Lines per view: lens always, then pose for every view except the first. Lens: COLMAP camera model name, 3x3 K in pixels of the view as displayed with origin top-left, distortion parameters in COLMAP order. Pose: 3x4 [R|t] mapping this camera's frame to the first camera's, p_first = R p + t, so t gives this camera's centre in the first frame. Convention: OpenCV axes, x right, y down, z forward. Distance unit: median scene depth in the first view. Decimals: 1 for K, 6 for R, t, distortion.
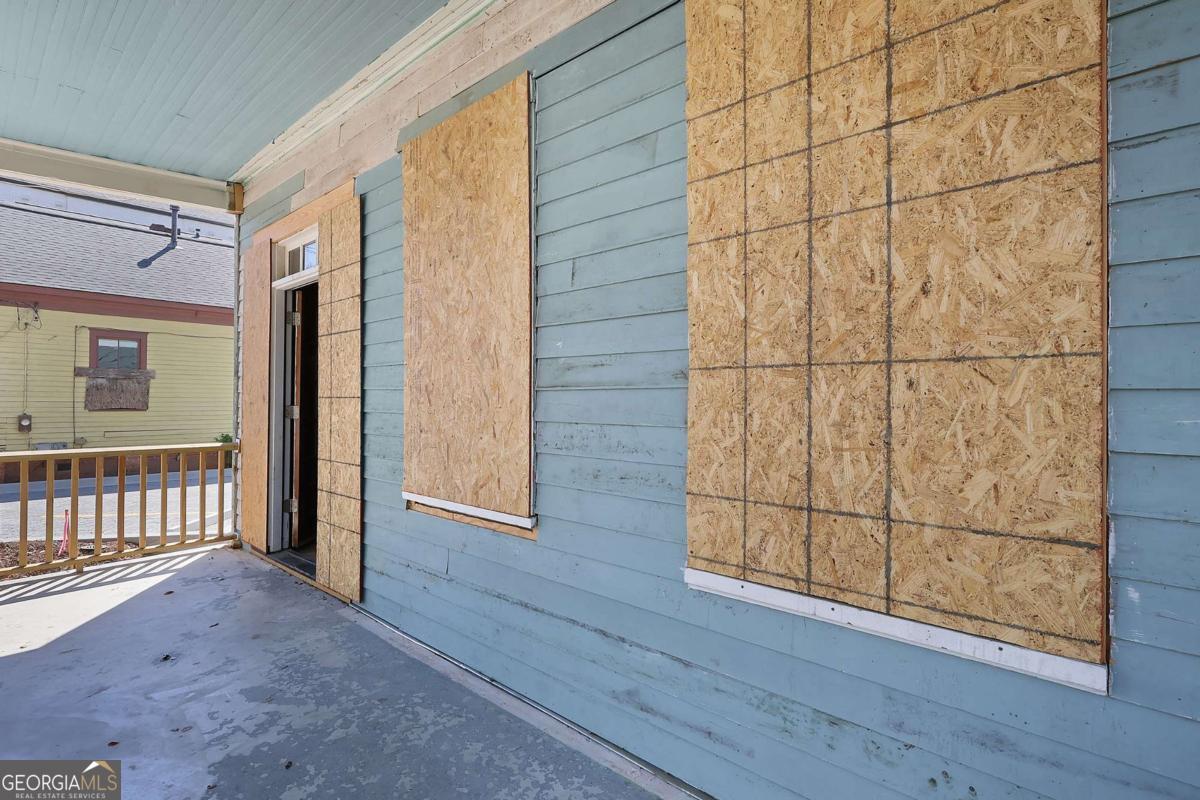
lens RADIAL K [[562.4, 0, 597.5], [0, 562.4, 396.0], [0, 0, 1]] dist [-0.001077, -0.000733]
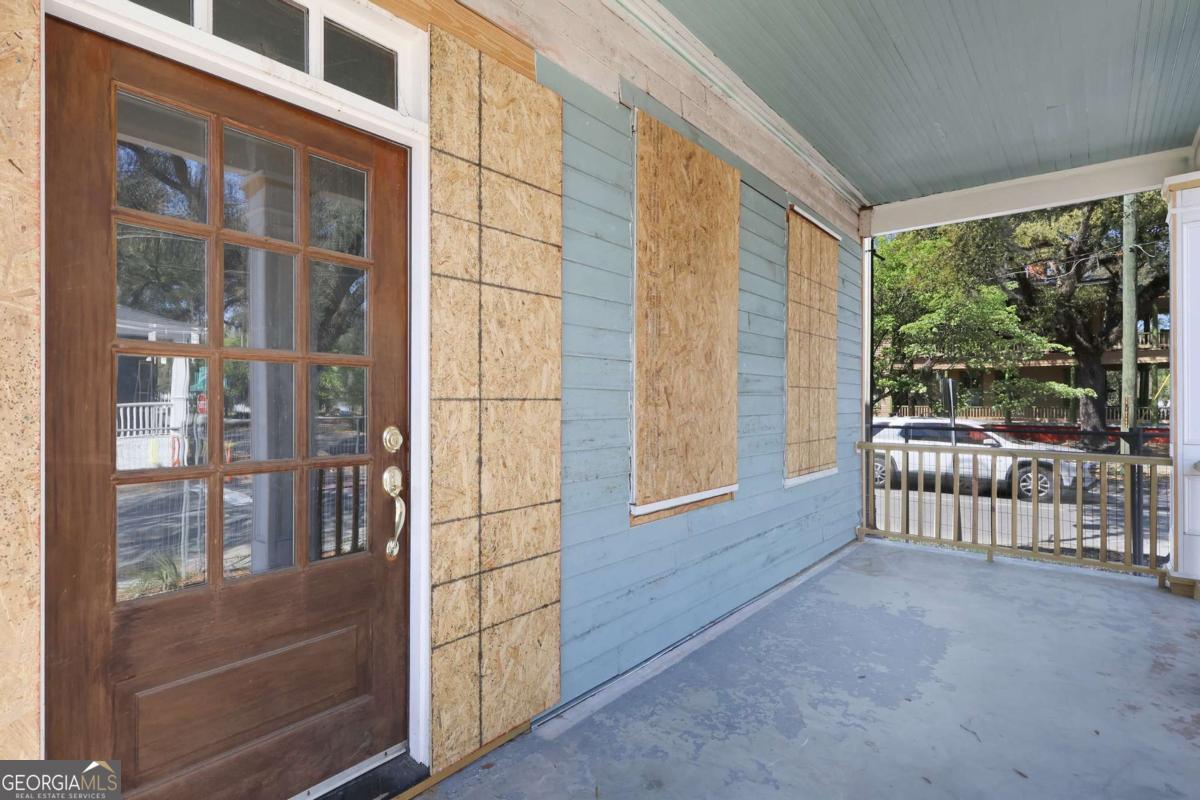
lens RADIAL K [[562.4, 0, 601.2], [0, 562.4, 400.7], [0, 0, 1]] dist [-0.001077, -0.000733]
pose [[-0.003320, -0.006863, 0.999971, -1.352296], [-0.009880, 0.999928, 0.006830, -0.000829], [-0.999946, -0.009857, -0.003388, 1.174379]]
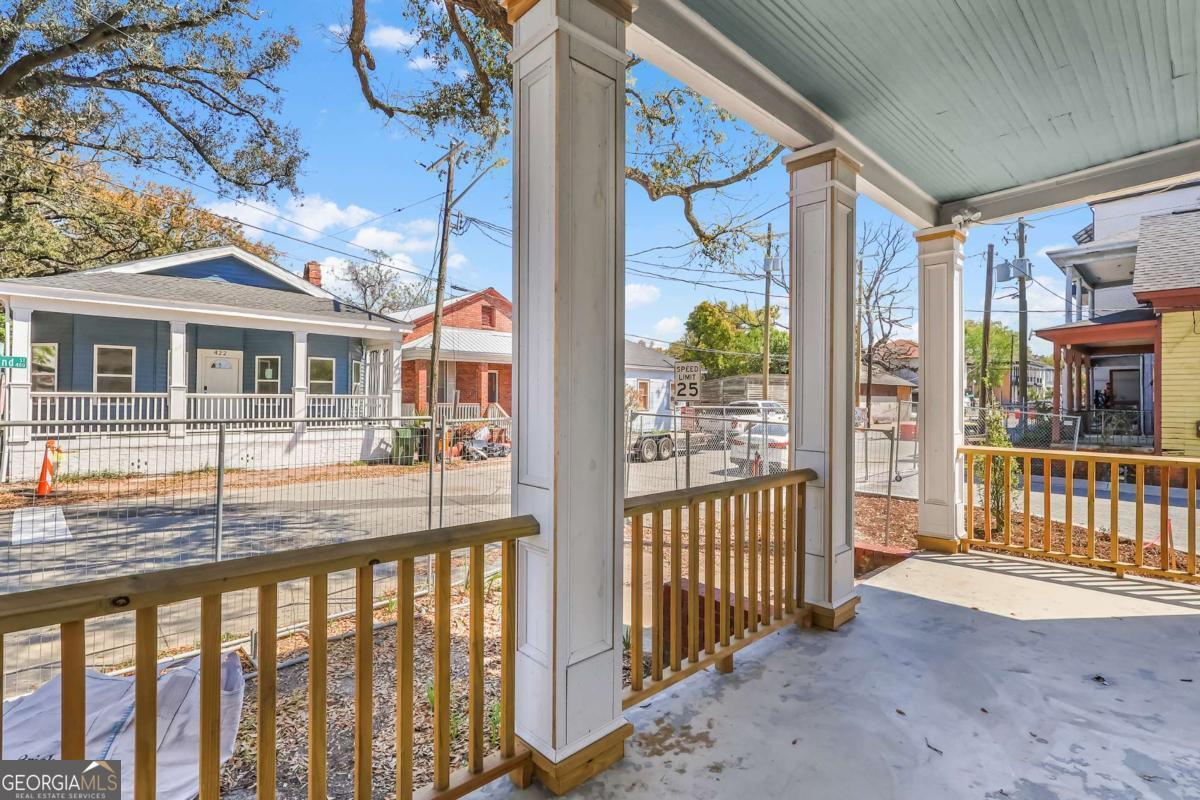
lens RADIAL K [[562.4, 0, 596.0], [0, 562.4, 400.6], [0, 0, 1]] dist [-0.001077, -0.000733]
pose [[-0.103790, -0.008033, -0.994567, 0.266032], [0.008328, 0.999925, -0.008946, -0.000937], [0.994564, -0.009211, -0.103715, 0.262922]]
